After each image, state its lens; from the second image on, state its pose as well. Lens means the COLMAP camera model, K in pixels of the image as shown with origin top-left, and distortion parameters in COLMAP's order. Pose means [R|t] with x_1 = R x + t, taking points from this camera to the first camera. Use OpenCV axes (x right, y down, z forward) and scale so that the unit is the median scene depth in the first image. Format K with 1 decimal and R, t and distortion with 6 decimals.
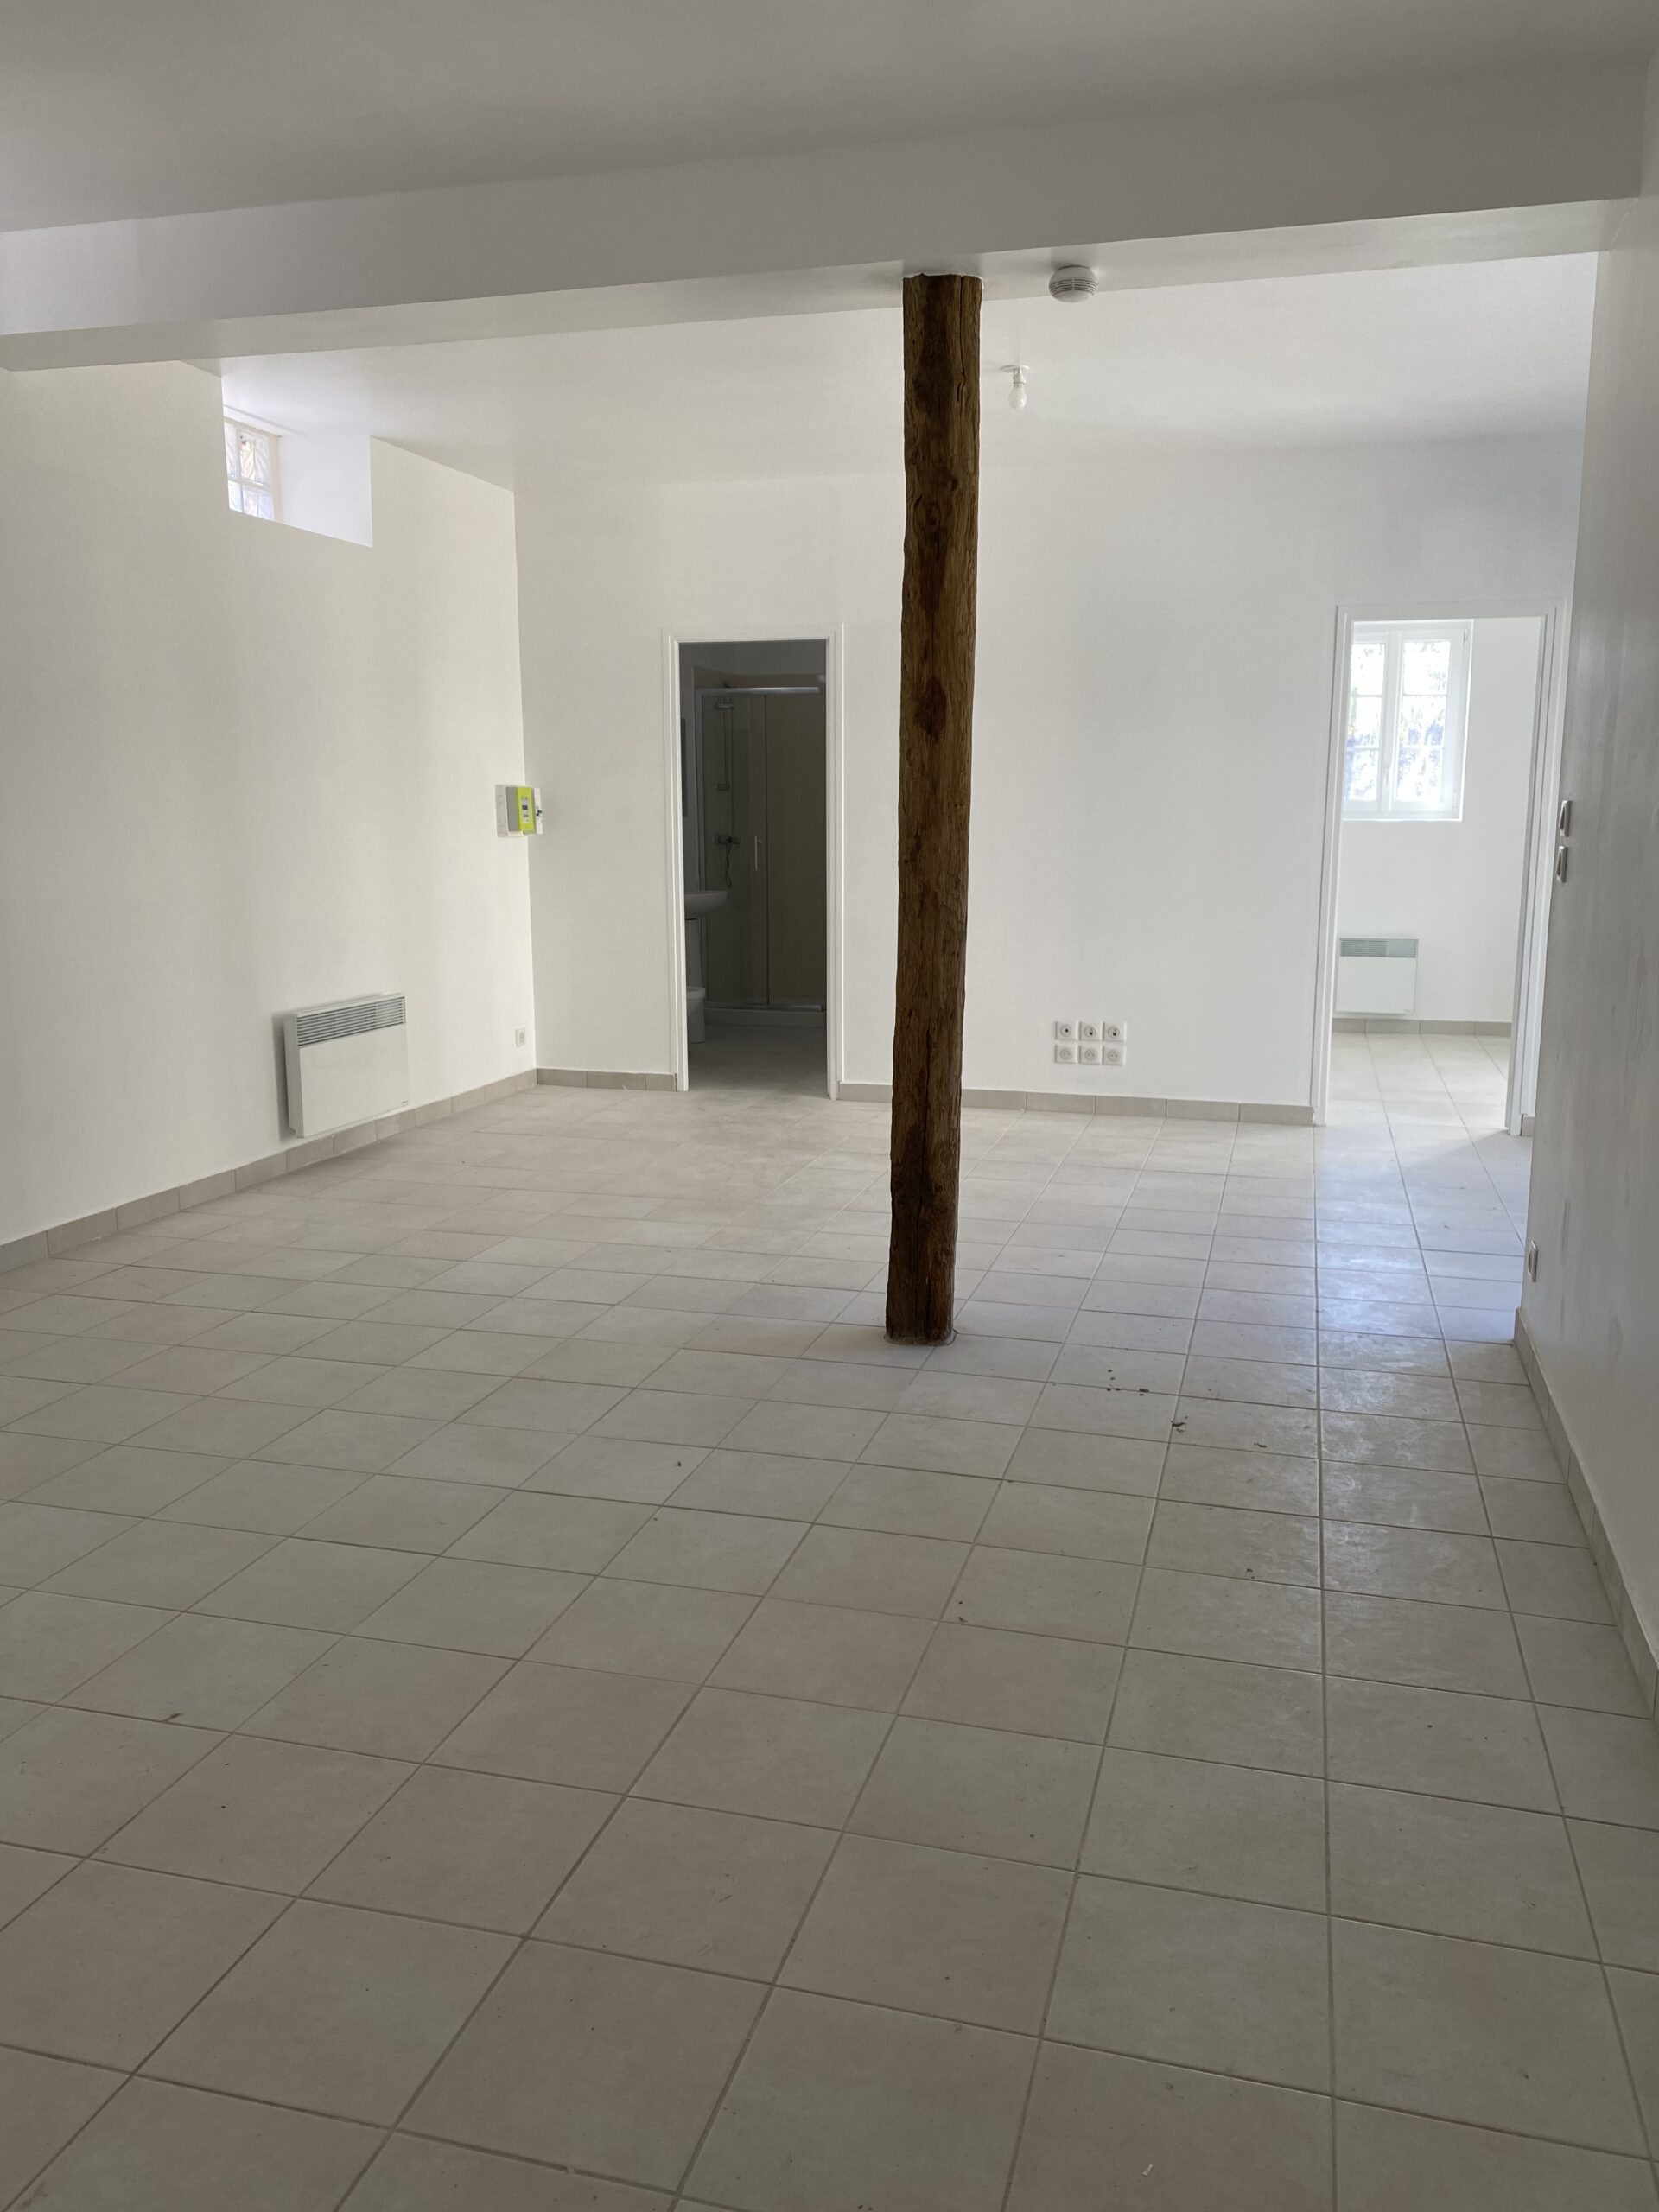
lens RADIAL K [[1695.2, 0, 830.0], [0, 1695.2, 1107.4], [0, 0, 1]] dist [0.000518, 0.001728]
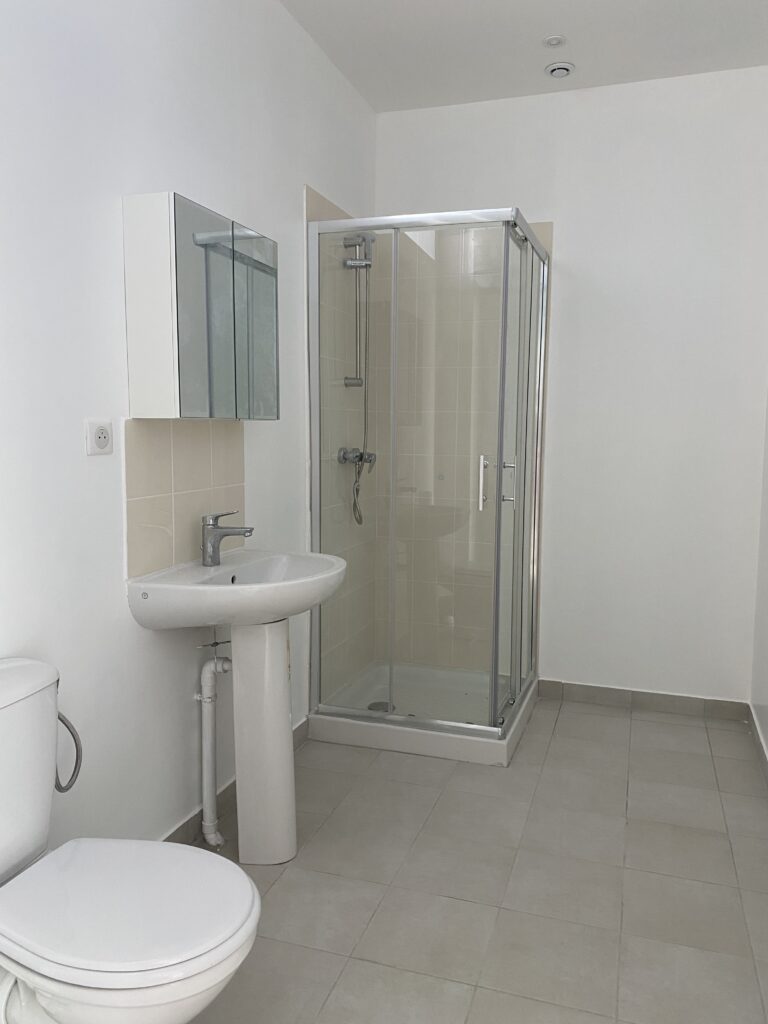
lens RADIAL K [[784.8, 0, 383.8], [0, 784.8, 512.5], [0, 0, 1]] dist [0.000518, 0.001728]
pose [[0.999527, 0.021640, -0.021844, -0.043130], [-0.023006, 0.997661, -0.064362, -0.117277], [0.020400, 0.064834, 0.997688, 0.701224]]
